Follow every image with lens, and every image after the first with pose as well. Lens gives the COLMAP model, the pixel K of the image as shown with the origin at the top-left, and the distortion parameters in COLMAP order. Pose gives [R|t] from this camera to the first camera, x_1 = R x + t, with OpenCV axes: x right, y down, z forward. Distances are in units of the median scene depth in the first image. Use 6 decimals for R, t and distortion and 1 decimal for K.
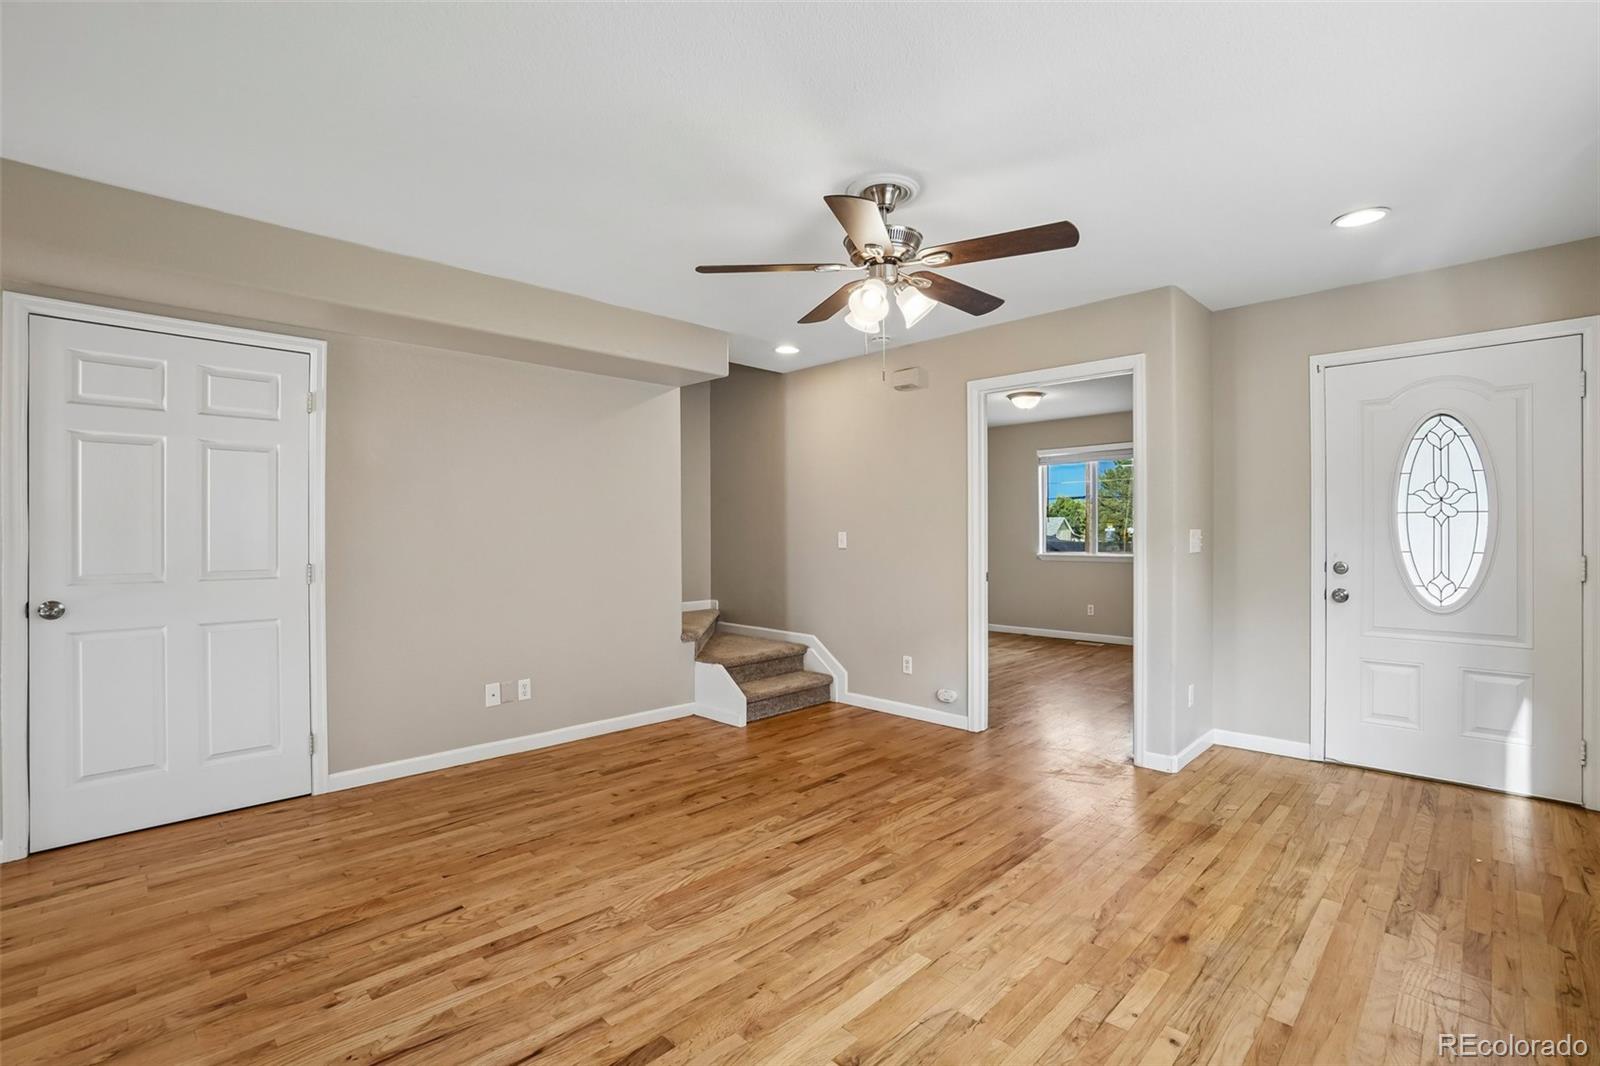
lens RADIAL K [[723.8, 0, 794.4], [0, 723.8, 528.8], [0, 0, 1]] dist [-0.063883, 0.023054]
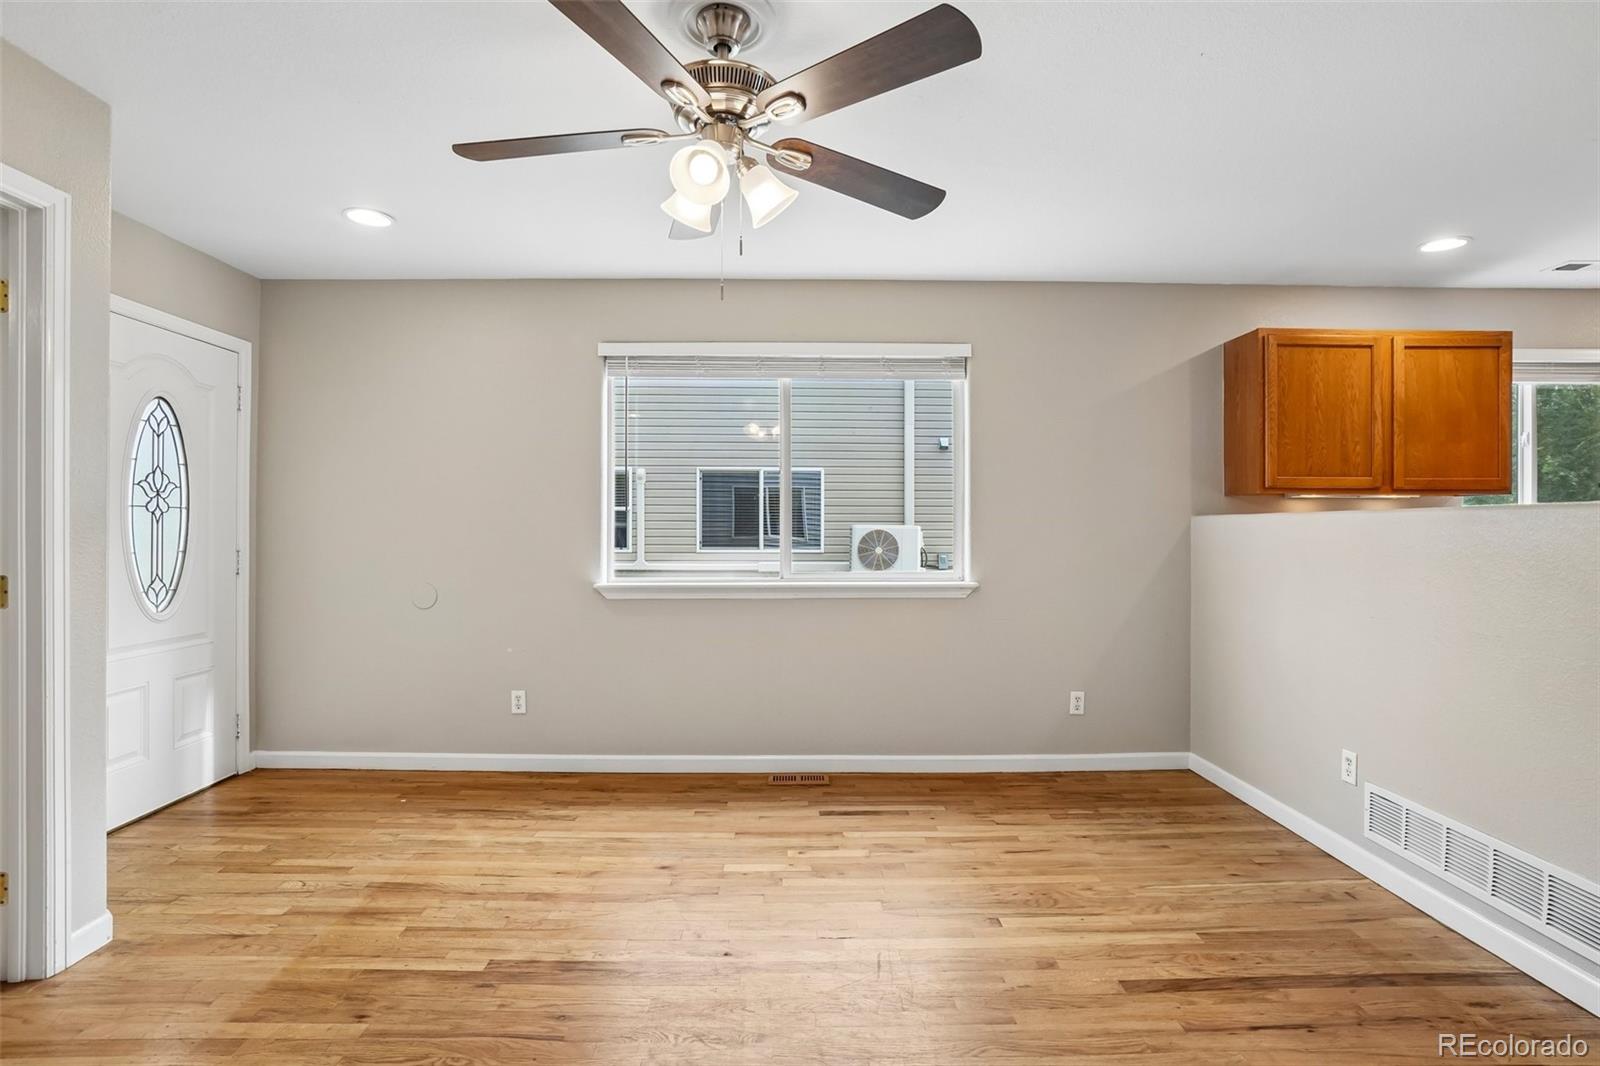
lens RADIAL K [[776.0, 0, 786.9], [0, 776.0, 527.3], [0, 0, 1]] dist [-0.044299, 0.017290]
pose [[-0.719336, 0.004976, 0.694644, -0.343569], [-0.002556, 0.999949, -0.009809, 0.009945], [-0.694657, -0.008832, -0.719287, 1.209400]]
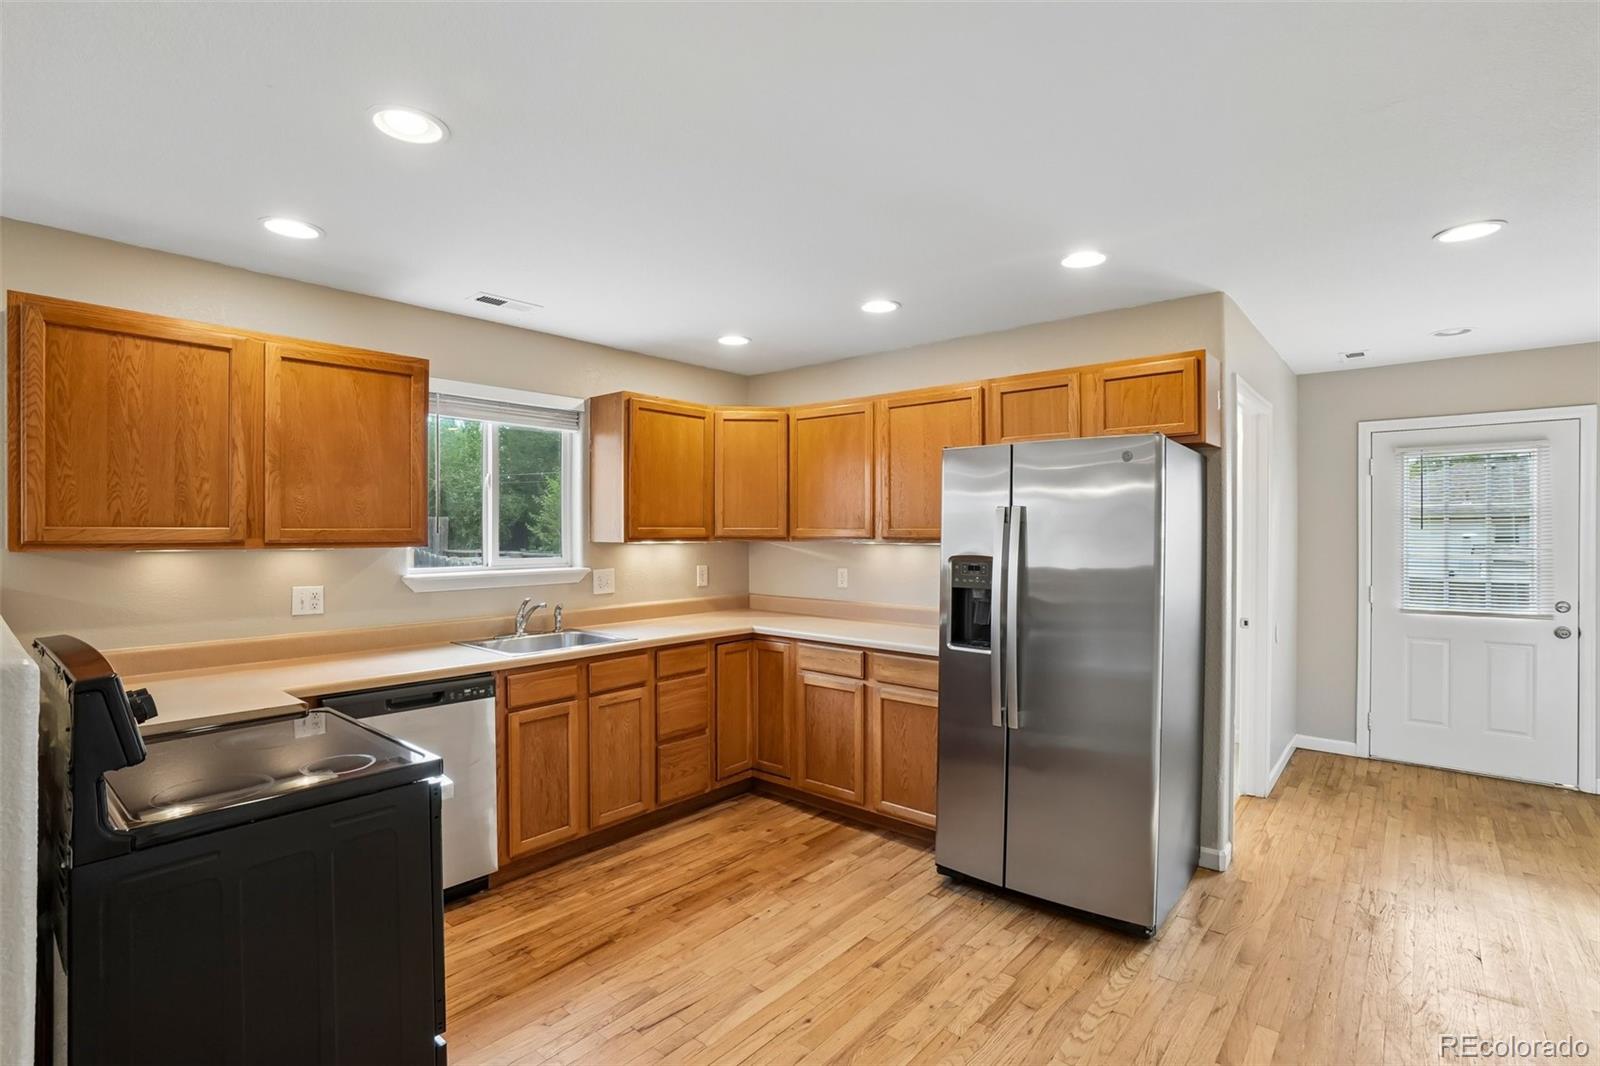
lens RADIAL K [[754.0, 0, 790.6], [0, 754.0, 536.0], [0, 0, 1]] dist [-0.065503, 0.029426]
pose [[-0.996841, 0.005521, -0.079236, -0.738908], [0.005605, 0.999984, -0.000842, -0.064610], [0.079230, -0.001283, -0.996855, 0.639485]]
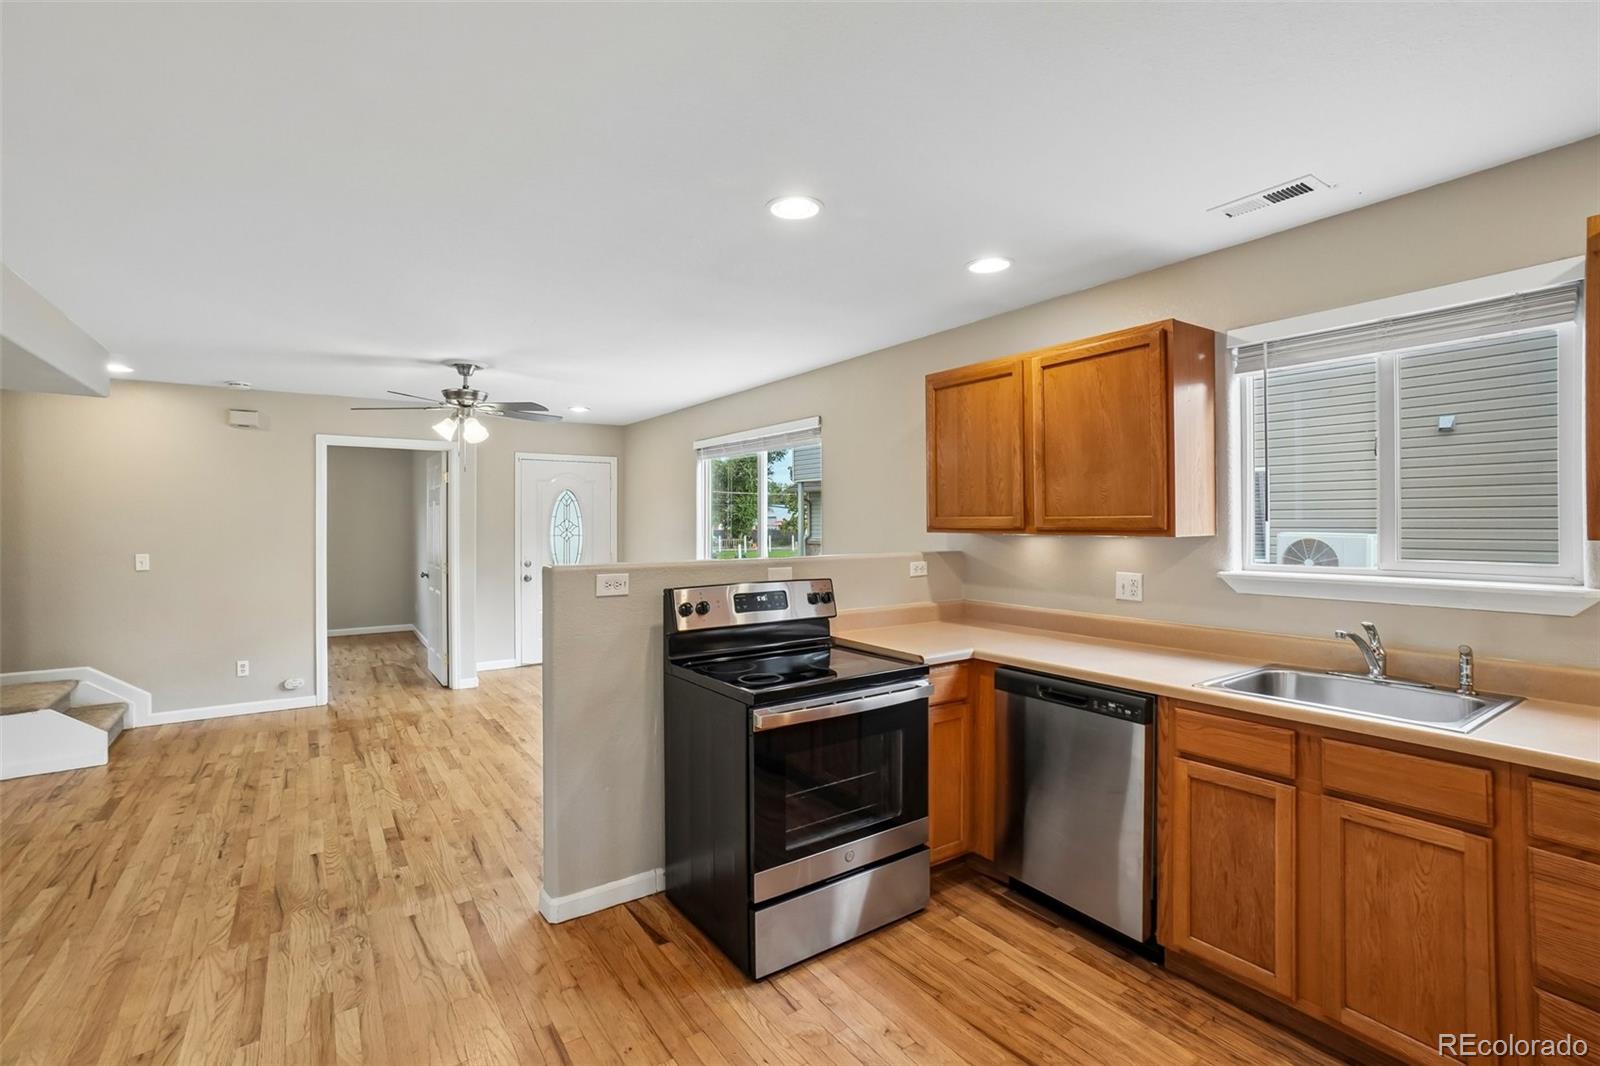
lens RADIAL K [[727.8, 0, 794.5], [0, 727.8, 522.4], [0, 0, 1]] dist [-0.041259, 0.022861]
pose [[0.180581, 0.001143, 0.983560, -1.217965], [-0.002645, 0.999996, -0.000677, -0.068786], [-0.983557, -0.002479, 0.180583, -0.103036]]
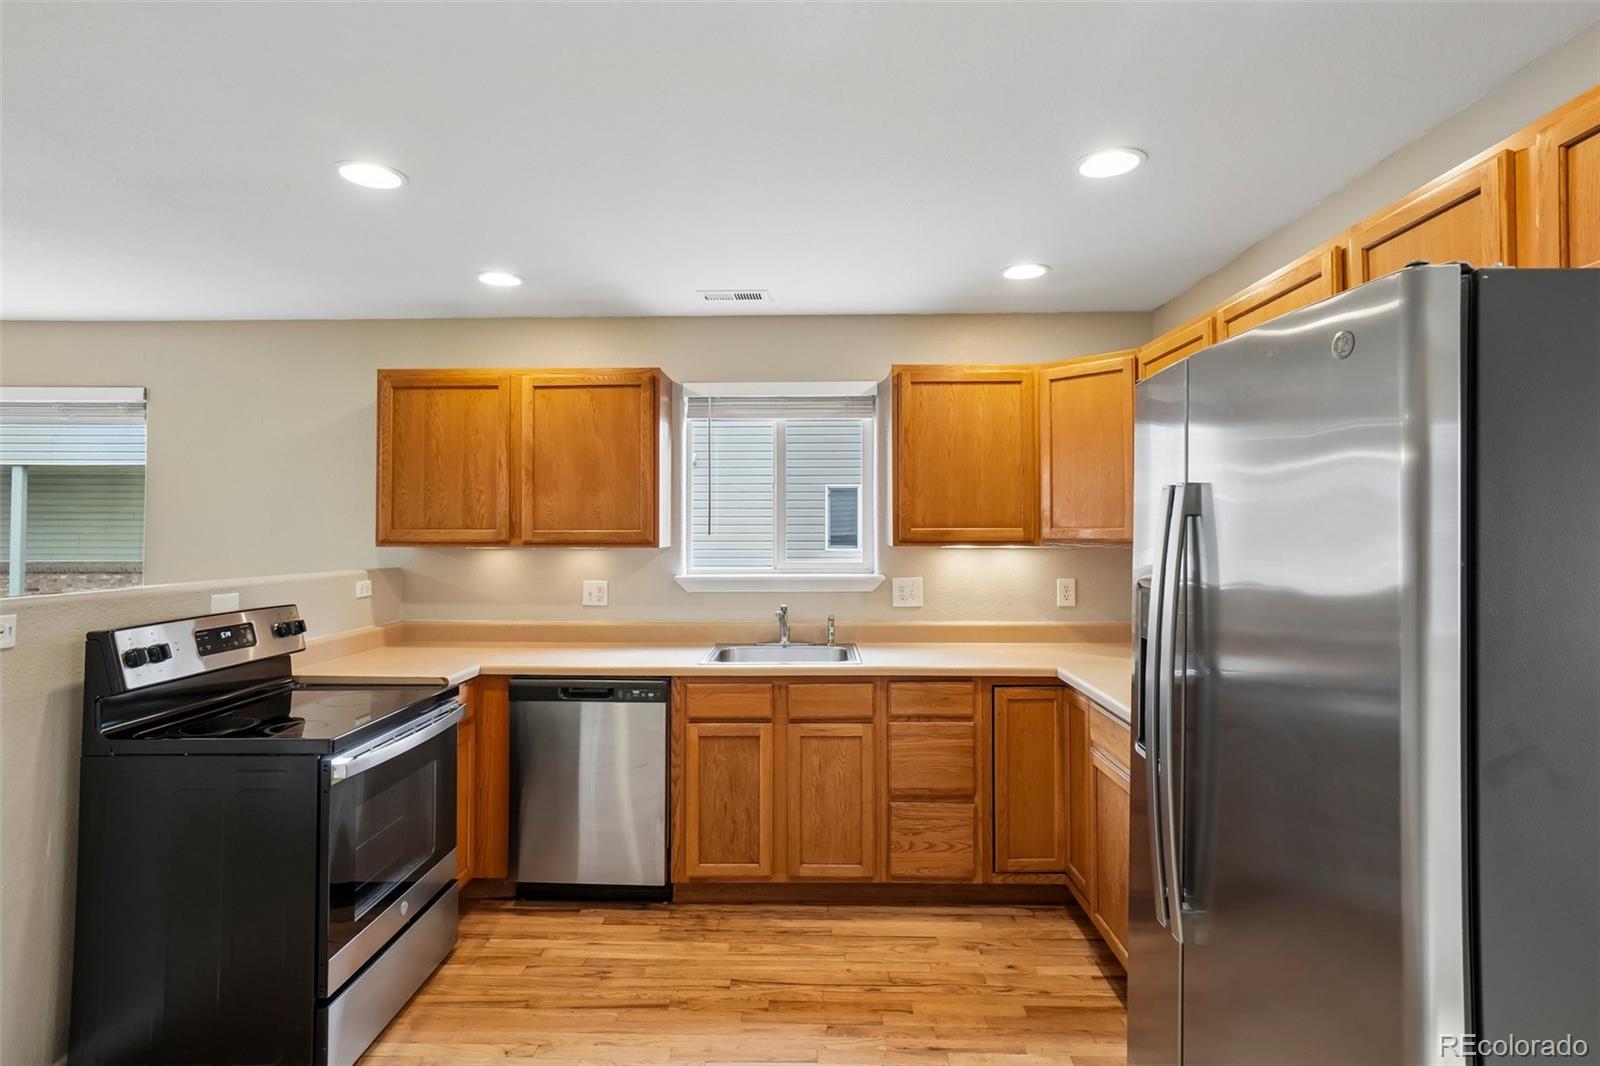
lens RADIAL K [[811.5, 0, 796.5], [0, 811.5, 516.8], [0, 0, 1]] dist [-0.006025, 0.000084]
pose [[-0.691819, 0.017855, 0.721850, -1.271935], [-0.001986, 0.999643, -0.026630, -0.067261], [-0.722068, -0.019857, -0.691537, 0.254487]]
